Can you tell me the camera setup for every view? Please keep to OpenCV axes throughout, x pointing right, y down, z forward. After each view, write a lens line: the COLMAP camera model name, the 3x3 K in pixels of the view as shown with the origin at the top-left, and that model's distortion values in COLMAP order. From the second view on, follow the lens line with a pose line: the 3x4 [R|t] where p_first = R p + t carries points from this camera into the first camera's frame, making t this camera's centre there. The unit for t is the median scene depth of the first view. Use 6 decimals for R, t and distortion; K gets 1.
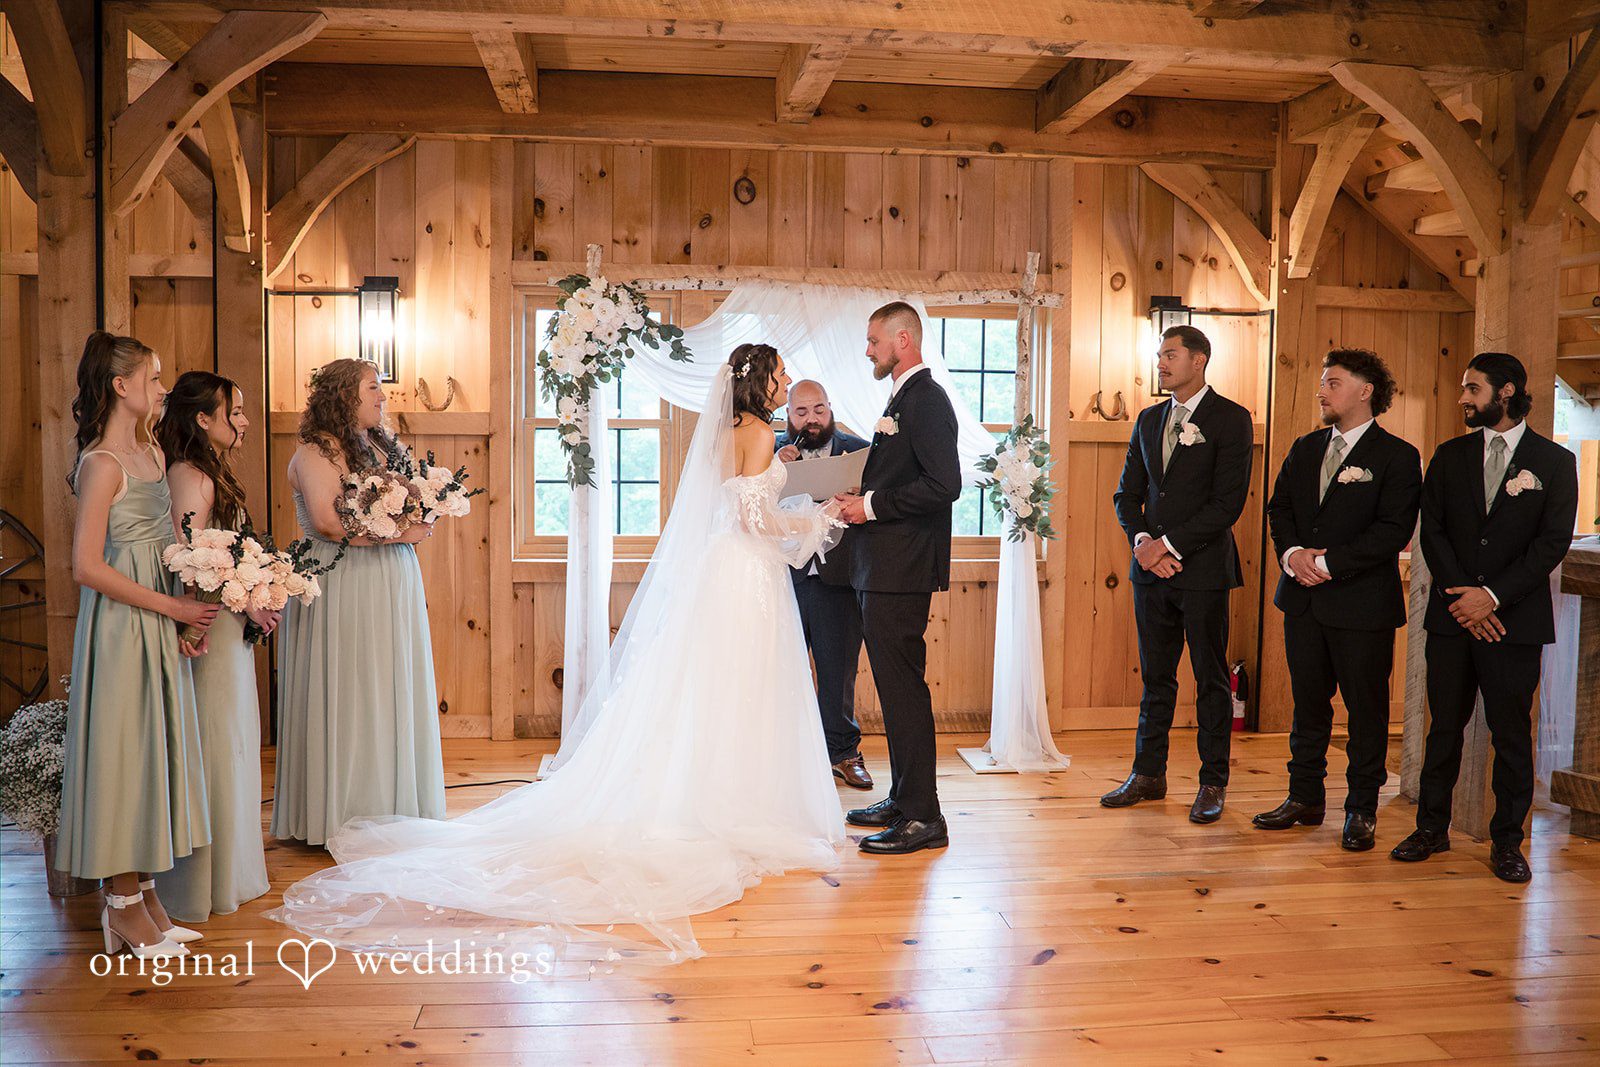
lens RADIAL K [[1367.8, 0, 800.0], [0, 1367.8, 533.5], [0, 0, 1]] dist [-0.113705, 0.079698]
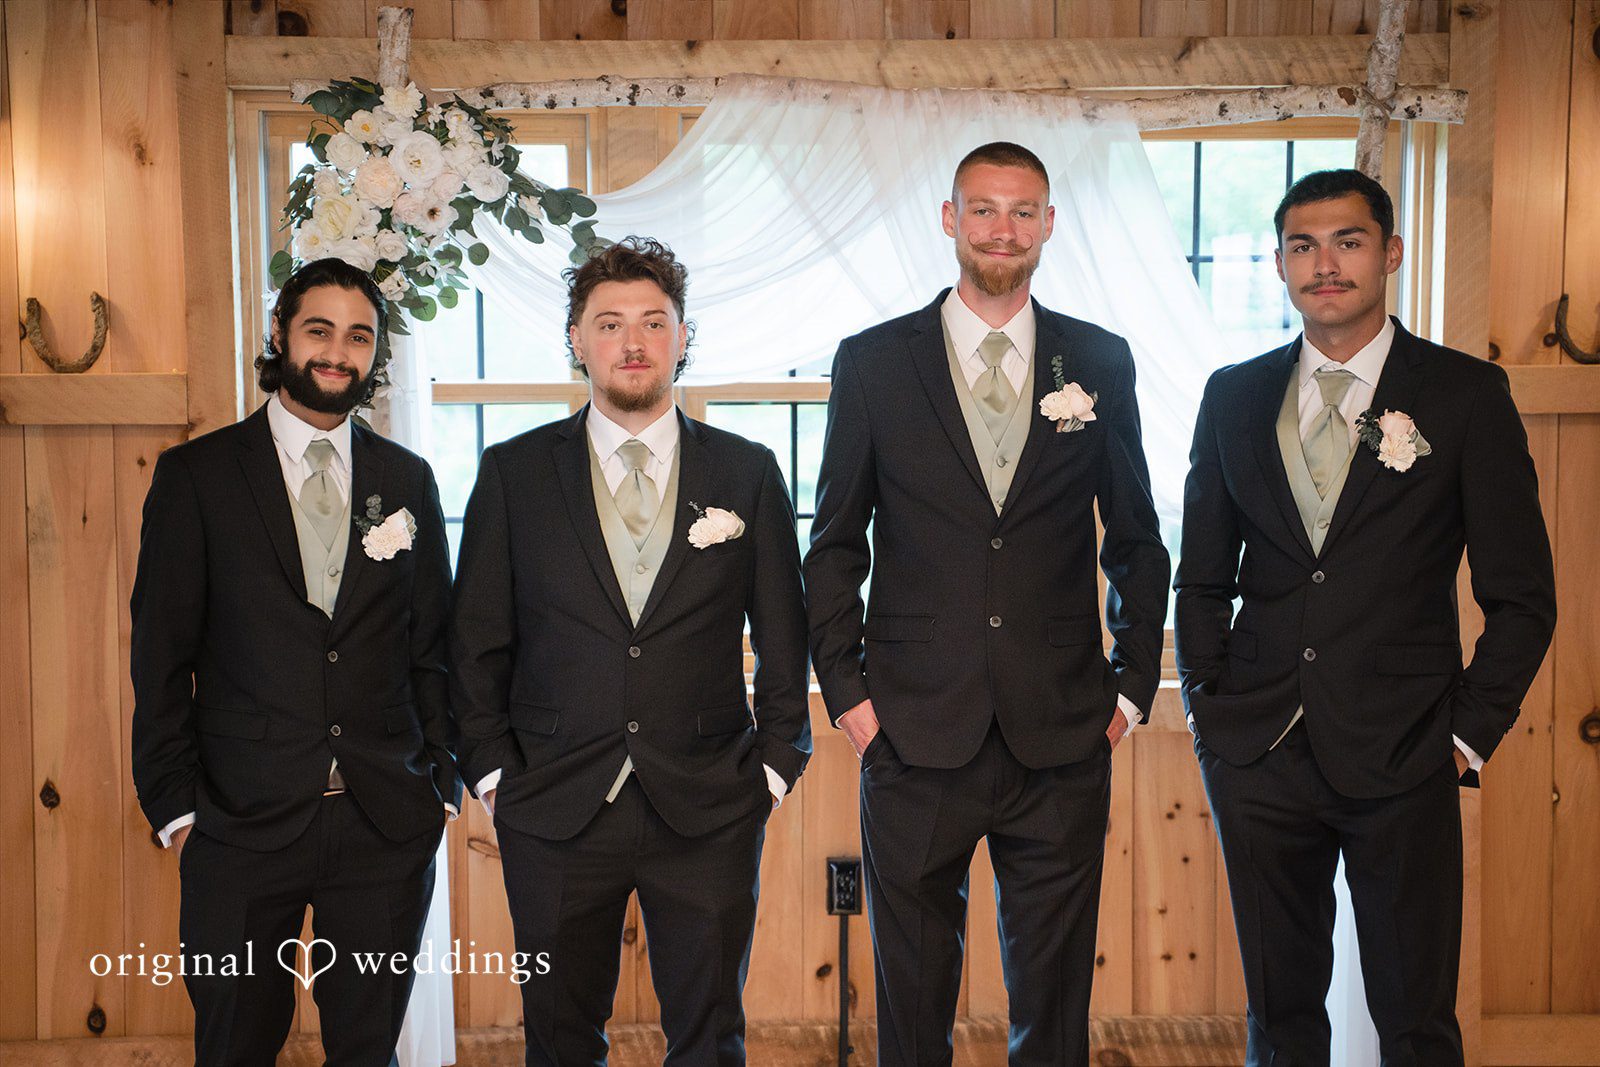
lens RADIAL K [[2727.5, 0, 800.0], [0, 2727.5, 533.5], [0, 0, 1]] dist [0.200034, 0.125232]
pose [[0.997234, -0.010249, -0.073617, 0.043763], [0.011753, 0.999730, 0.020028, -0.053122], [0.073392, -0.020838, 0.997085, 0.095963]]
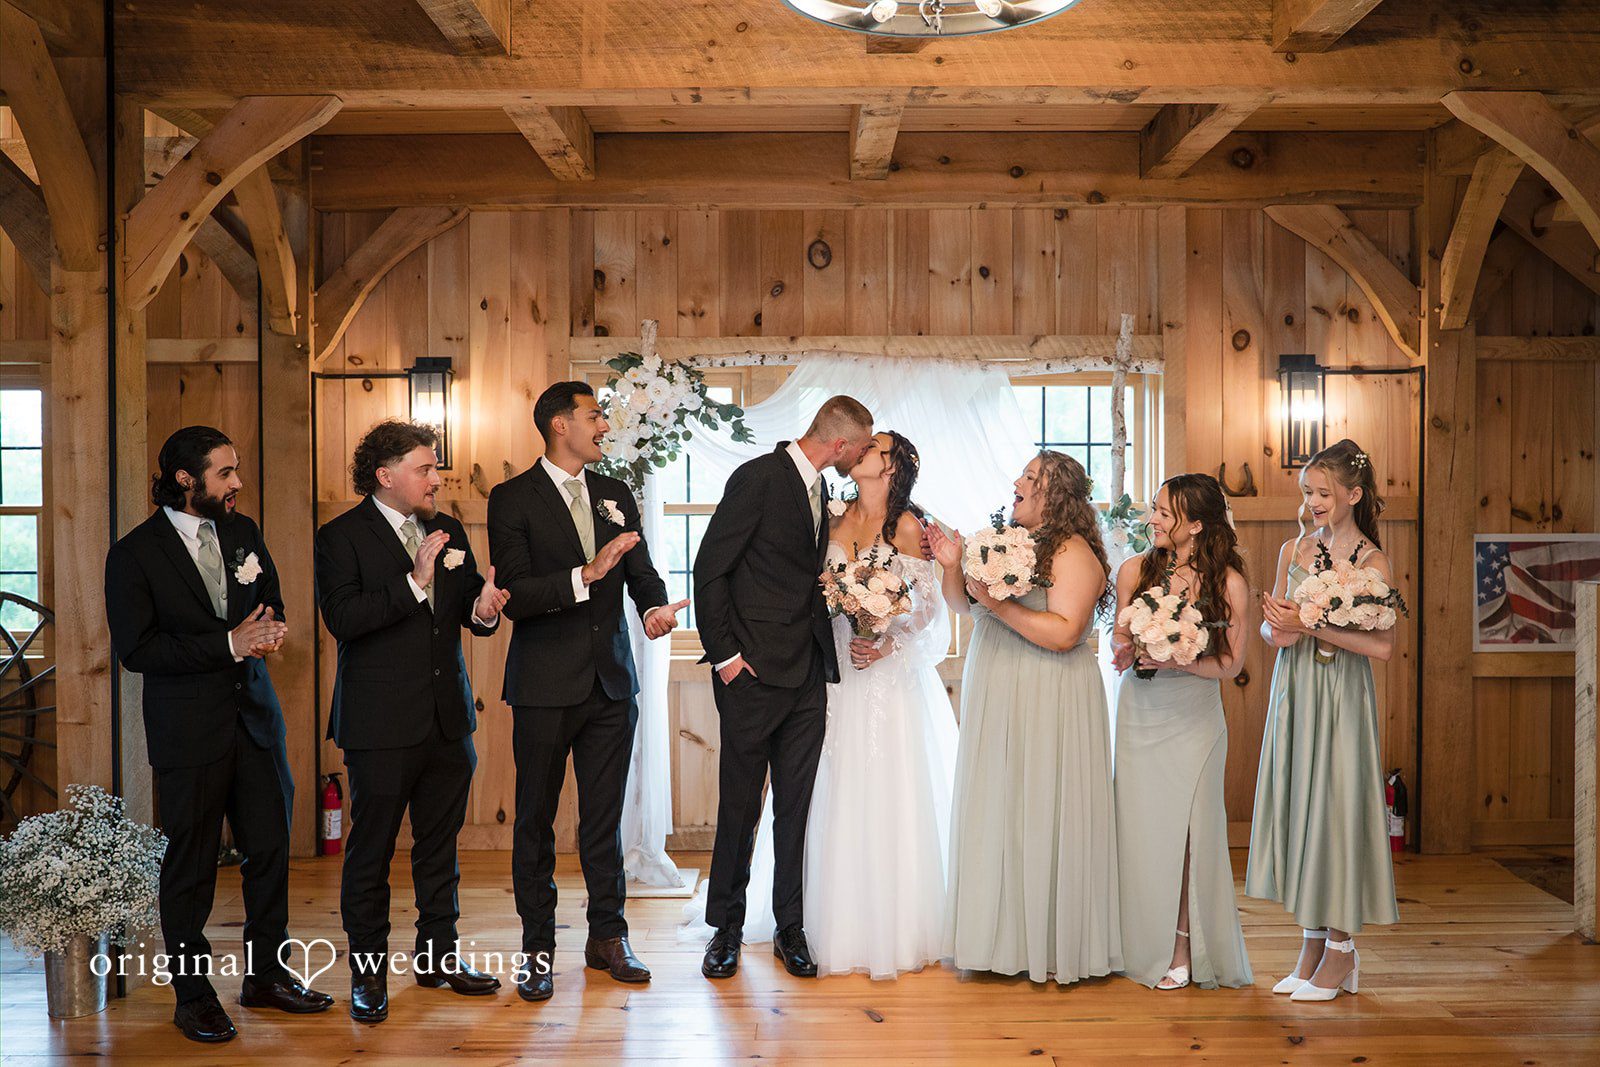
lens RADIAL K [[1544.9, 0, 800.0], [0, 1544.9, 533.5], [0, 0, 1]] dist [-0.066271, 0.086997]
pose [[0.992432, -0.012961, -0.122109, 0.074339], [0.006670, 0.998636, -0.051788, -0.009701], [0.122614, 0.050582, 0.991165, -0.029605]]
